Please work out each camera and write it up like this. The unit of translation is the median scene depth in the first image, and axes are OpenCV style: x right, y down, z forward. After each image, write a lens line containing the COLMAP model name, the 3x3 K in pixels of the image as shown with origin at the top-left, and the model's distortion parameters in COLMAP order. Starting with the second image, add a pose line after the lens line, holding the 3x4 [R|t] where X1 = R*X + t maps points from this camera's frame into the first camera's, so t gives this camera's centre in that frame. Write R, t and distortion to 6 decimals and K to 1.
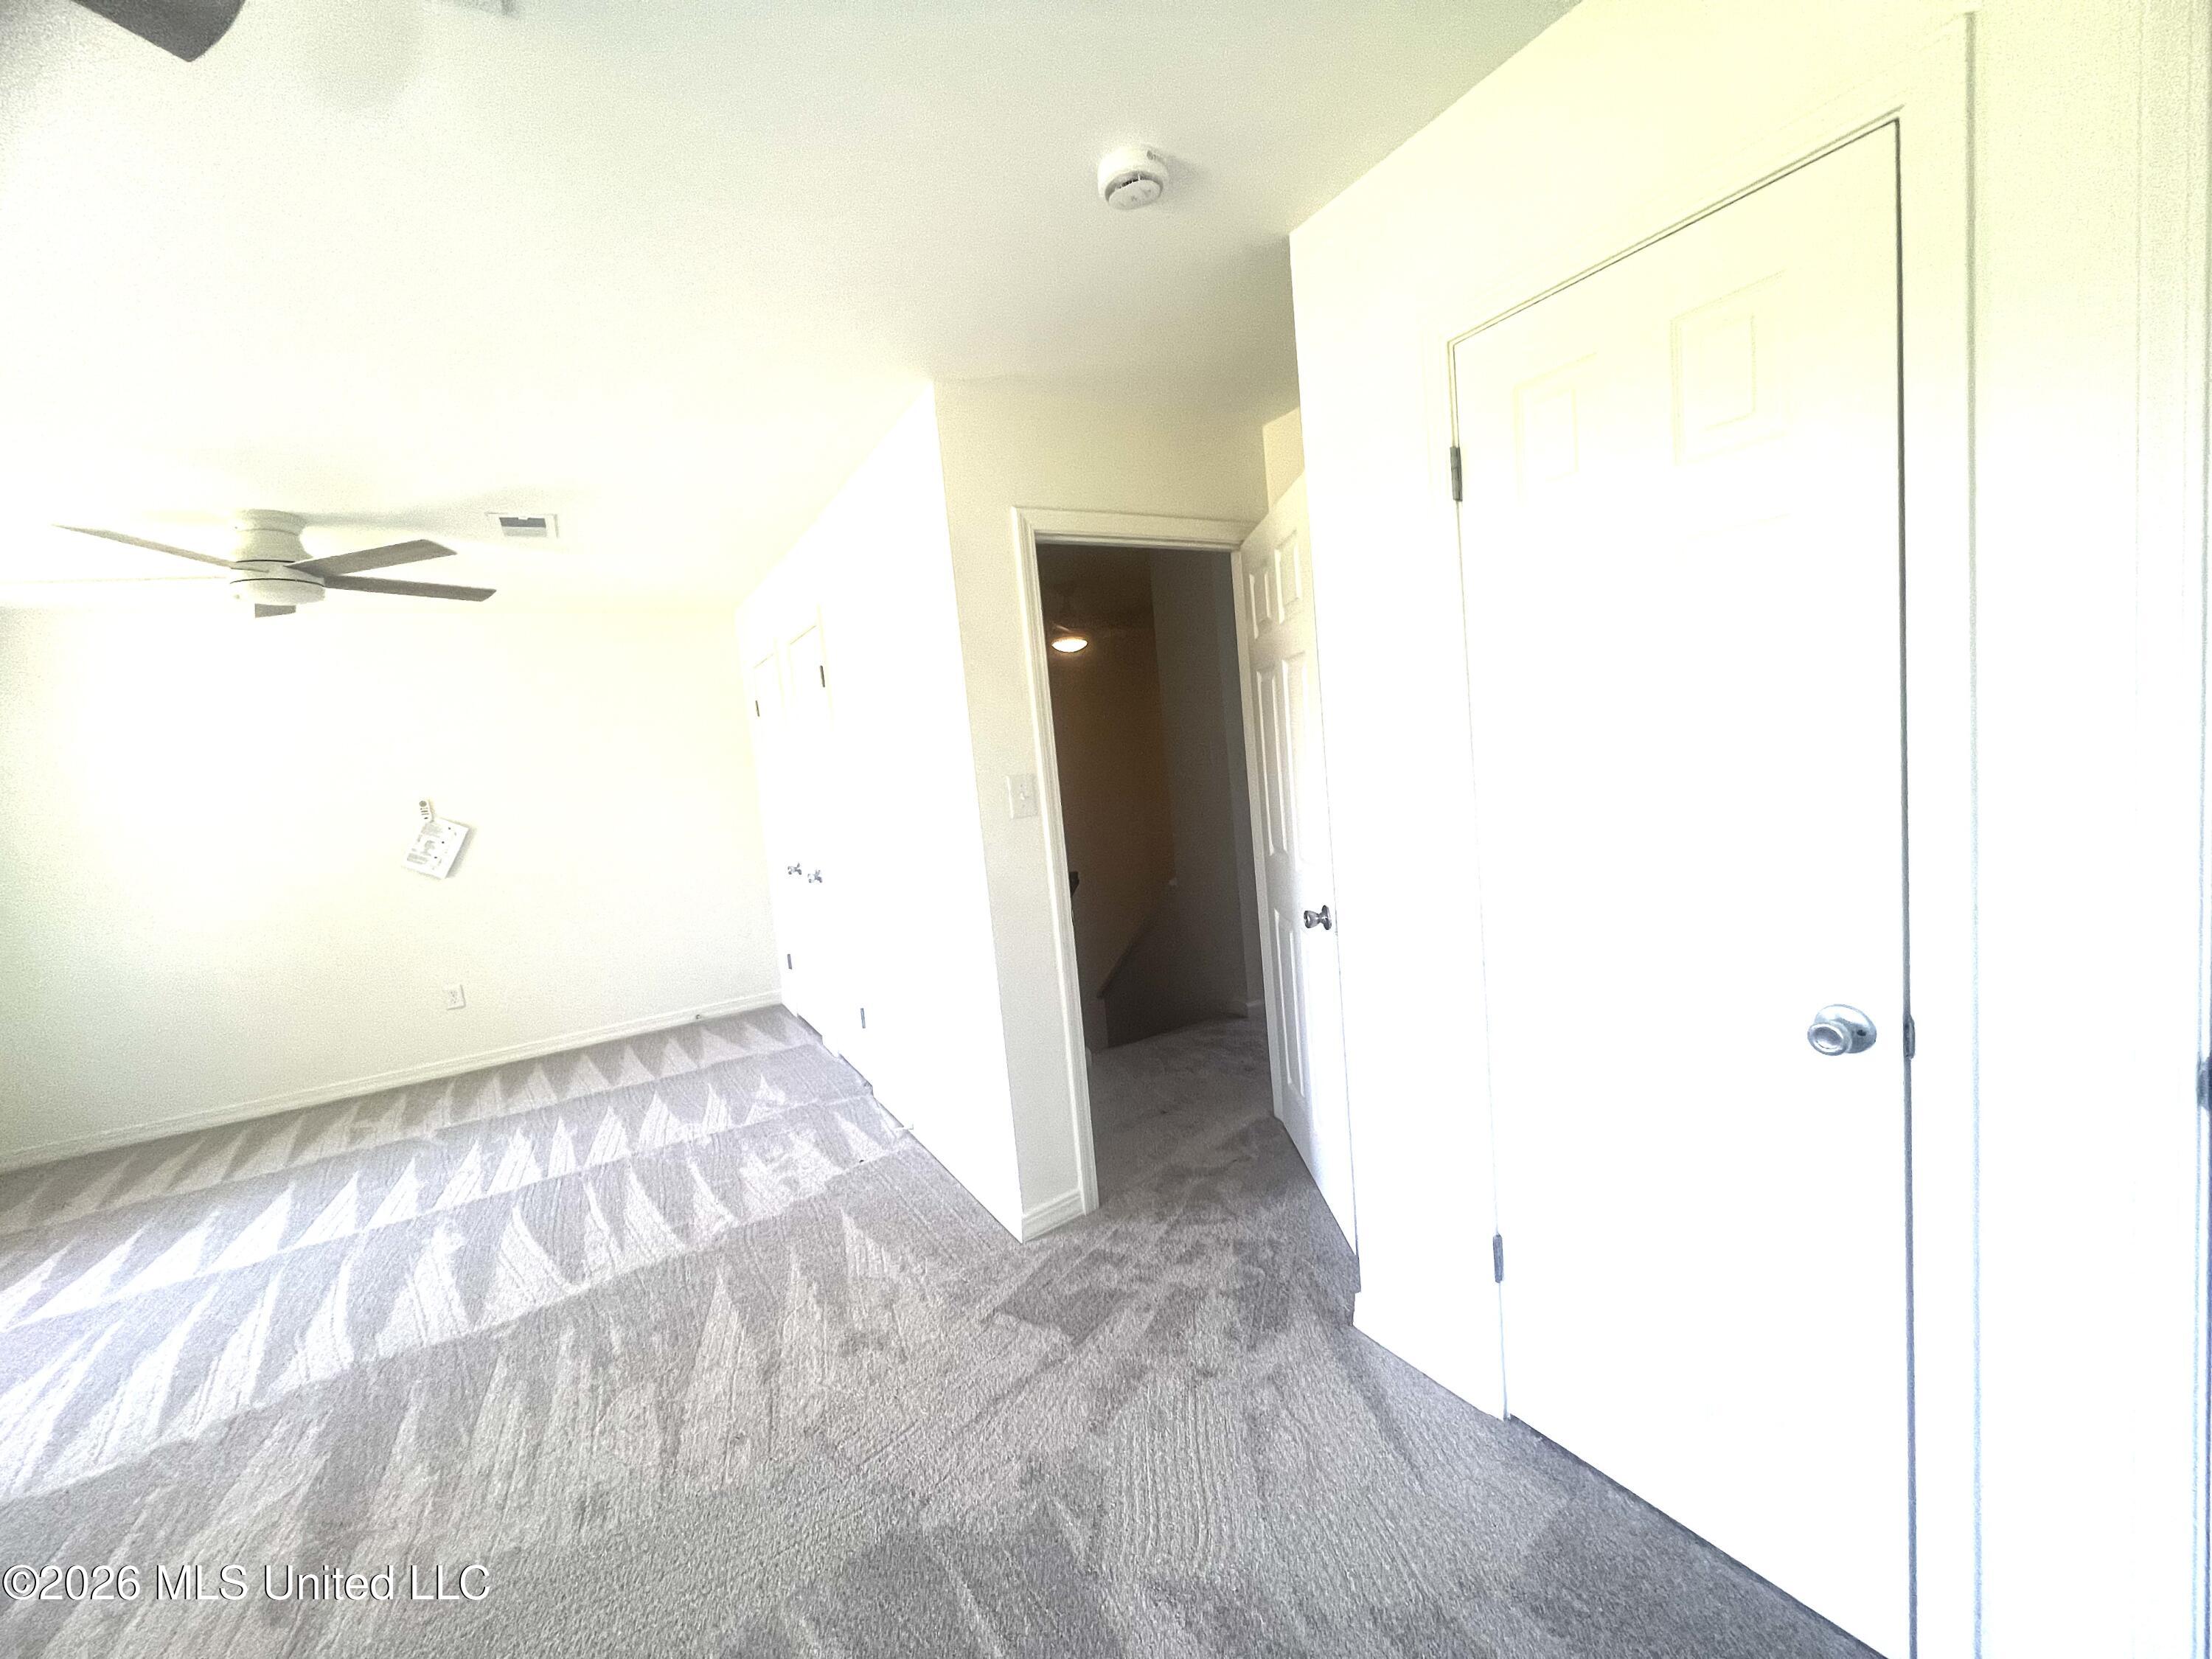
lens RADIAL K [[885.2, 0, 1100.6], [0, 885.2, 826.7], [0, 0, 1]] dist [-0.004276, 0.000860]
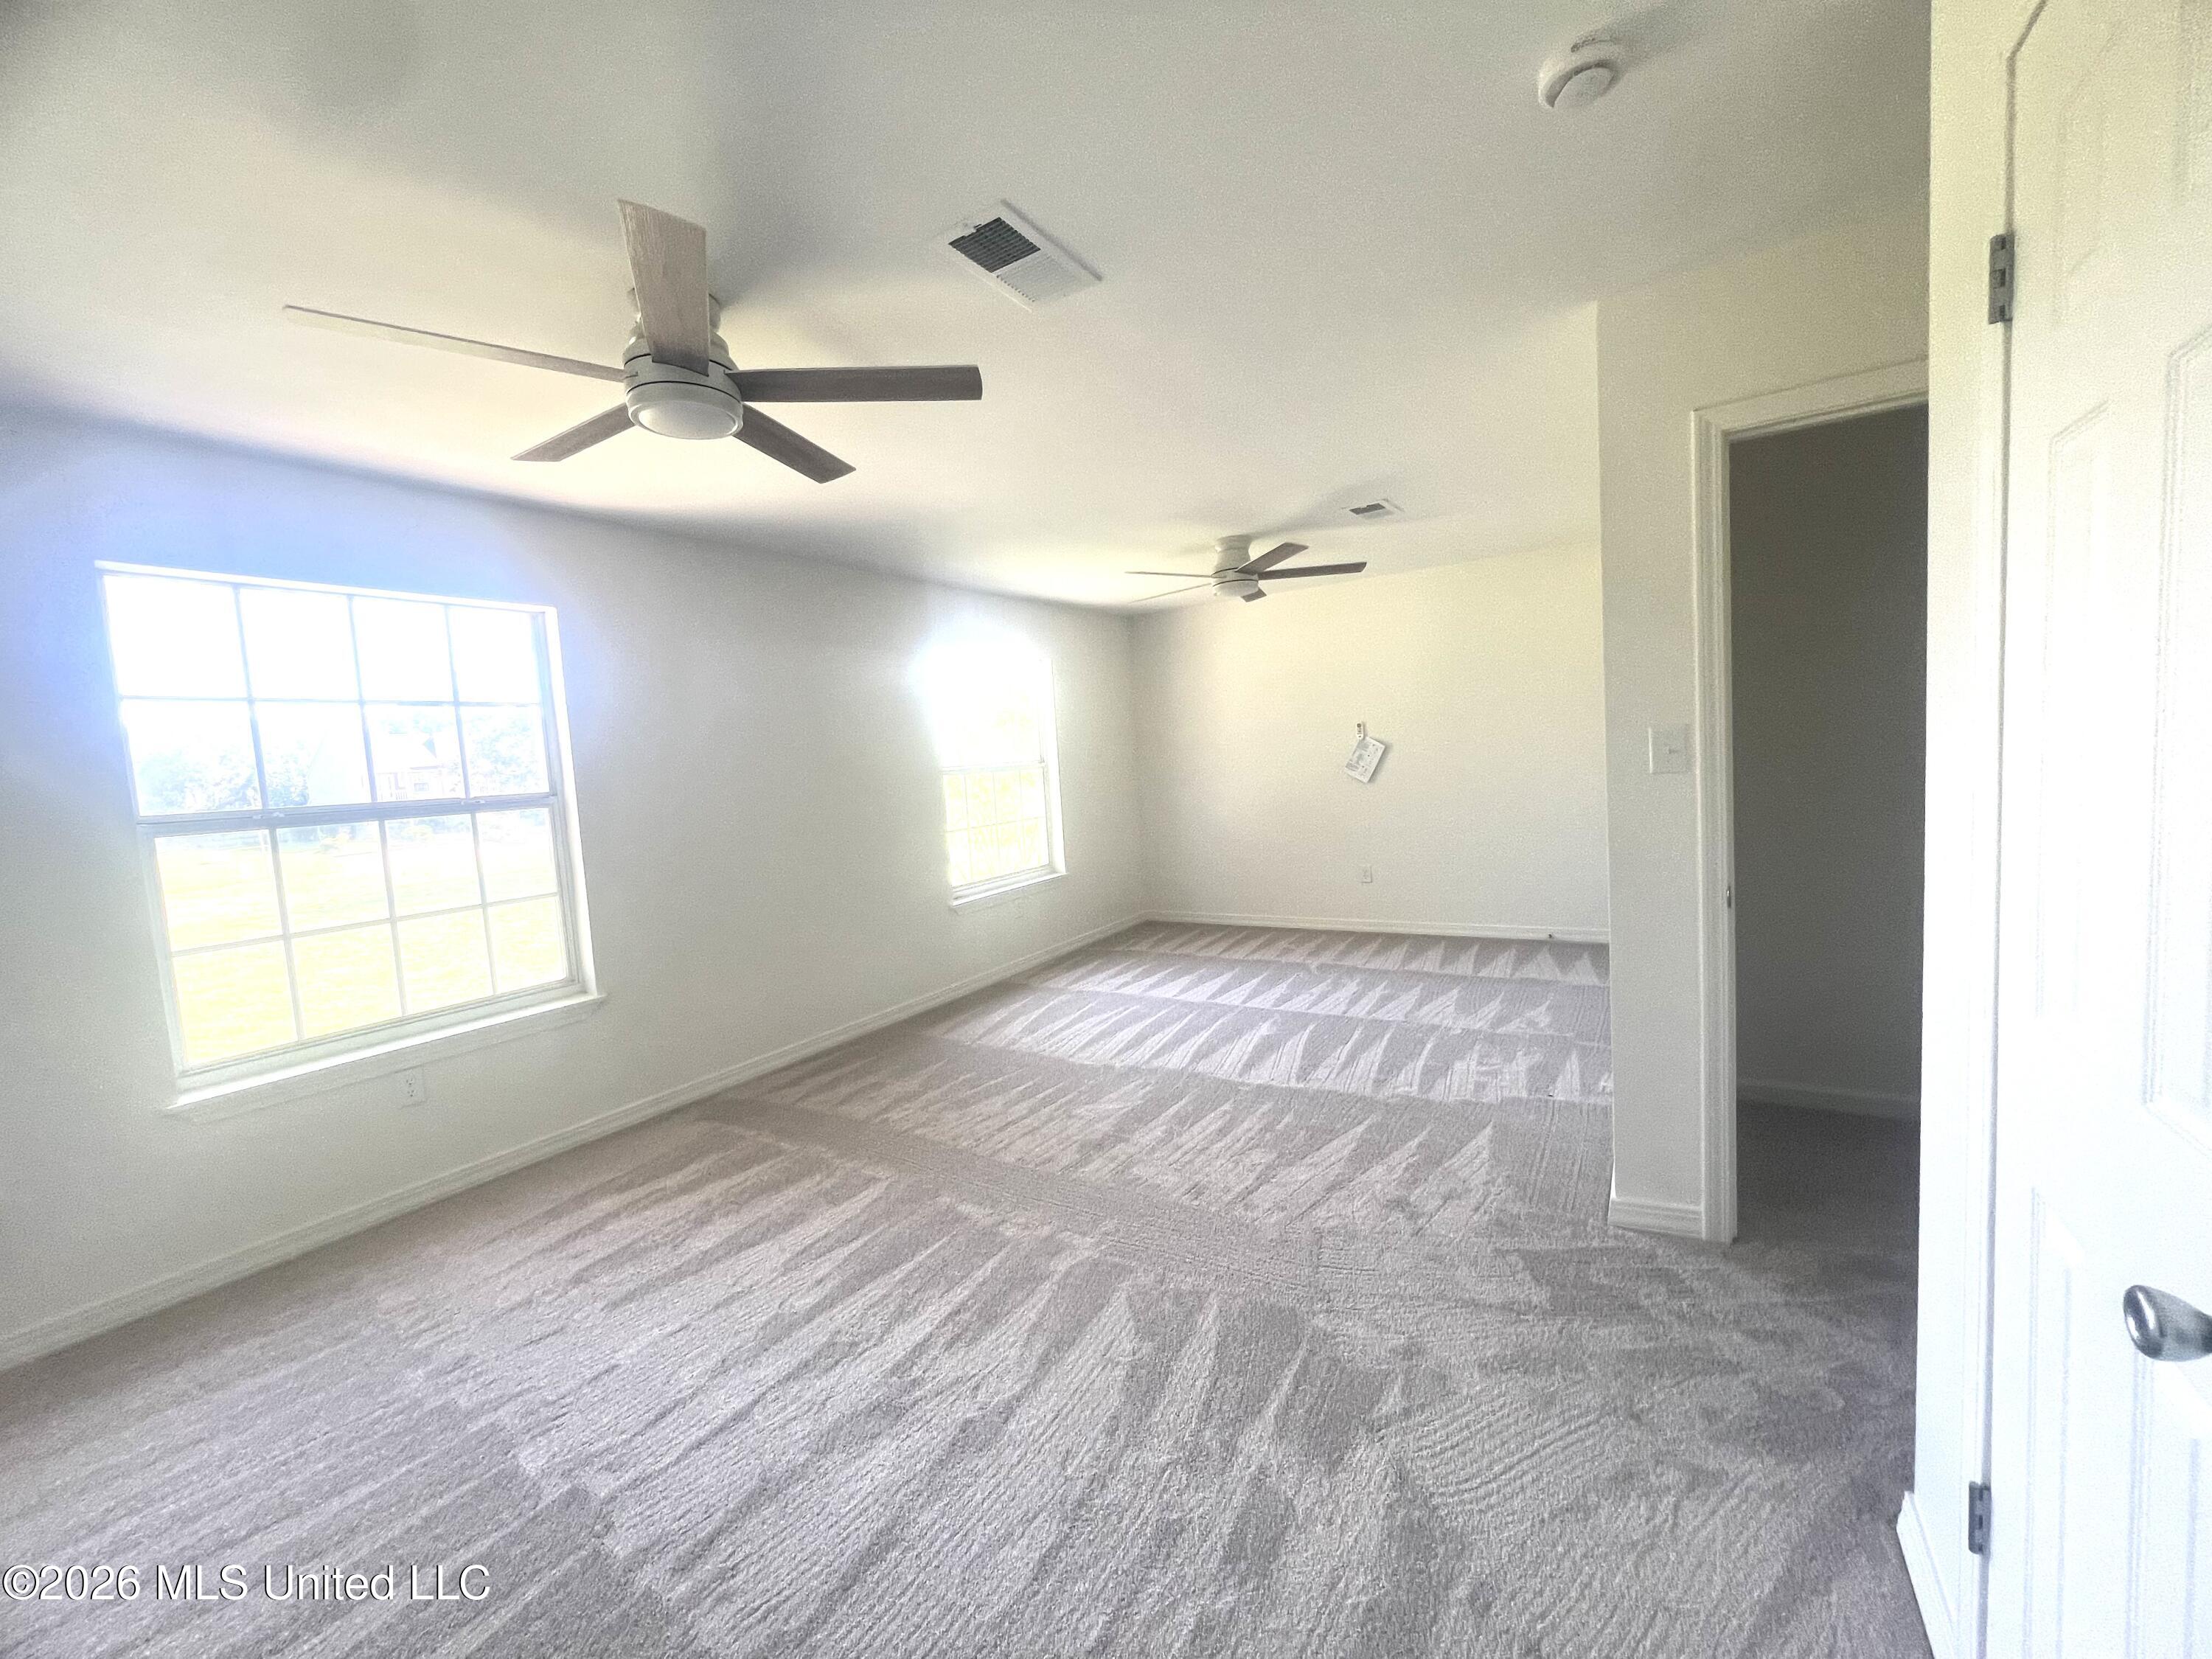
lens RADIAL K [[885.2, 0, 1100.6], [0, 885.2, 826.7], [0, 0, 1]] dist [-0.004276, 0.000860]
pose [[0.449620, 0.133703, -0.883157, 0.444865], [-0.048826, 0.990934, 0.125162, -0.040929], [0.891885, -0.013154, 0.452072, 0.096929]]
